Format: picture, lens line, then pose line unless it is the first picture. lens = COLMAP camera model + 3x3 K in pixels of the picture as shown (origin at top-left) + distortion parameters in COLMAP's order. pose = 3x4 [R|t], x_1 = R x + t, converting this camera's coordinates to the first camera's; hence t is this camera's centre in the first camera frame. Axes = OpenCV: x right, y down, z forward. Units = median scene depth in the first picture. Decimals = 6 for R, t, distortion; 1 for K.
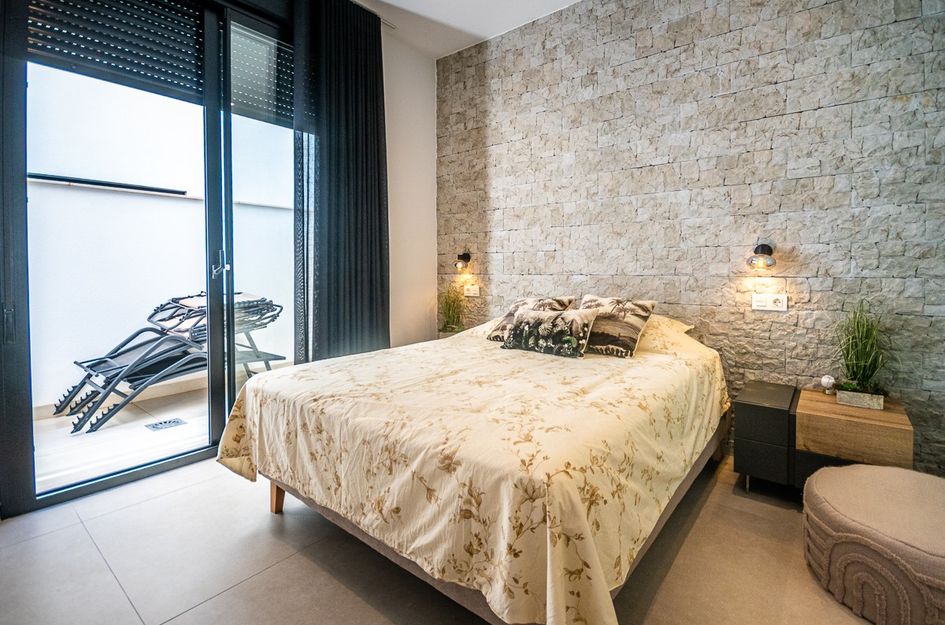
lens RADIAL K [[432.8, 0, 486.8], [0, 432.8, 280.0], [0, 0, 1]] dist [0.003632, -0.005537]
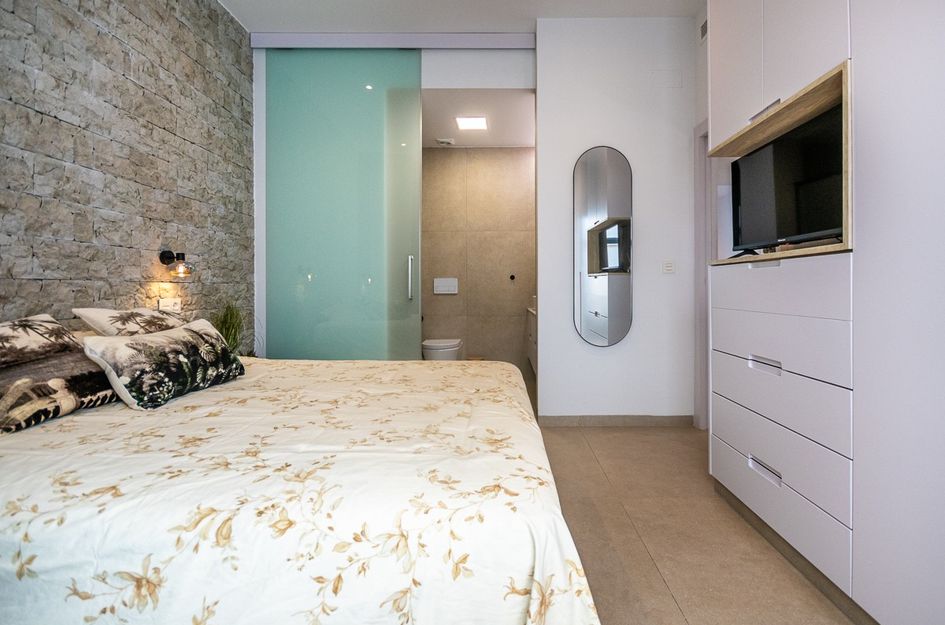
lens RADIAL K [[432.8, 0, 506.1], [0, 432.8, 292.2], [0, 0, 1]] dist [0.003632, -0.005537]
pose [[-0.619335, -0.005605, 0.785107, -0.637917], [0.021681, 0.999471, 0.024238, 0.008356], [-0.784827, 0.032034, -0.618886, 0.943340]]
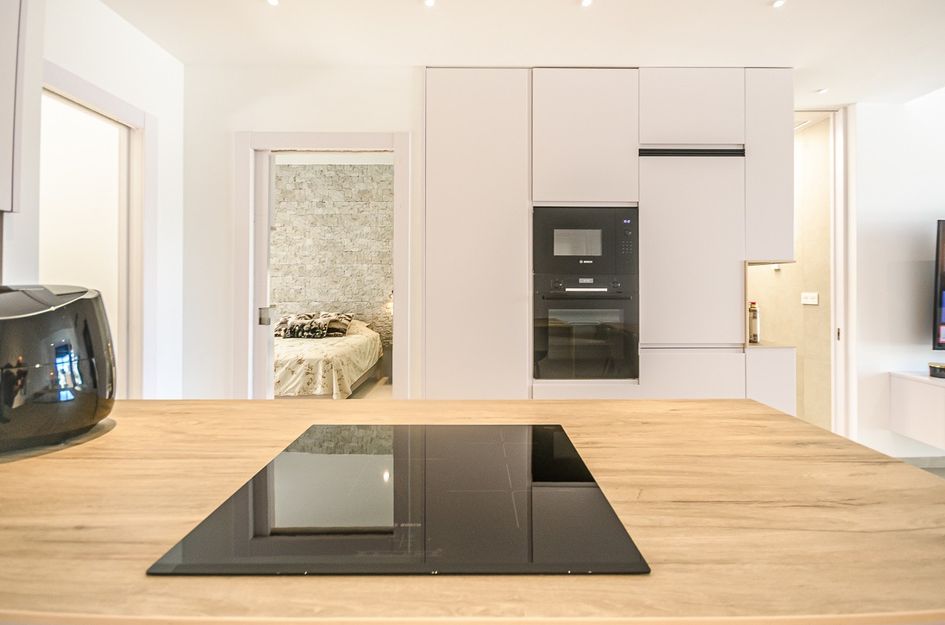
lens RADIAL K [[432.8, 0, 471.0], [0, 432.8, 279.1], [0, 0, 1]] dist [0.003632, -0.005537]
pose [[0.789031, 0.013921, 0.614196, -0.516634], [0.013377, 0.999117, -0.039830, -0.032861], [-0.614208, 0.039644, 0.788148, -1.163629]]
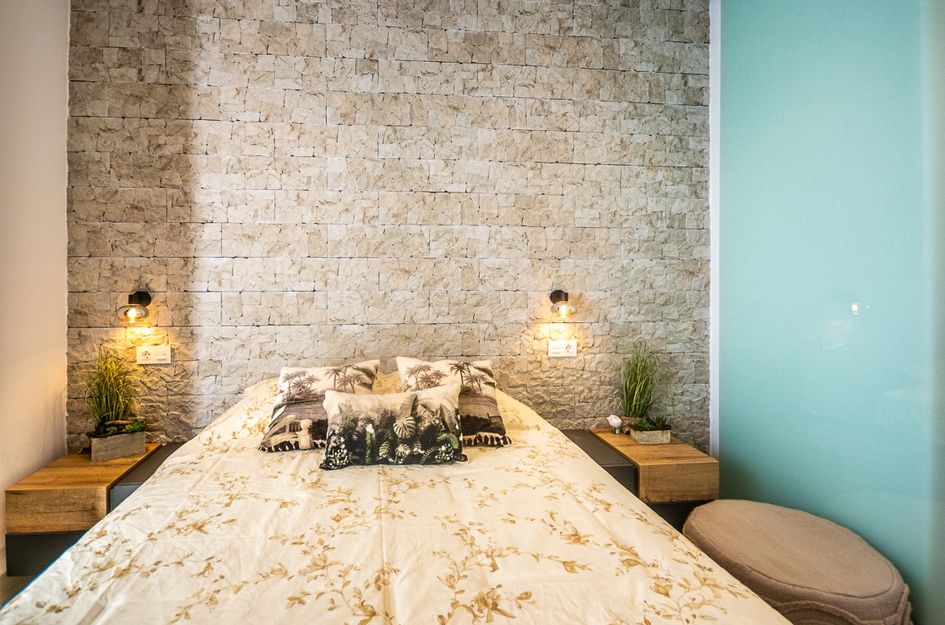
lens RADIAL K [[460.0, 0, 415.0], [0, 460.0, 281.0], [0, 0, 1]] dist [-0.008255, 0.005132]
pose [[0.729776, -0.000142, 0.683687, -0.293261], [0.017252, 0.999685, -0.018206, -0.084229], [-0.683469, 0.025081, 0.729549, 0.429848]]
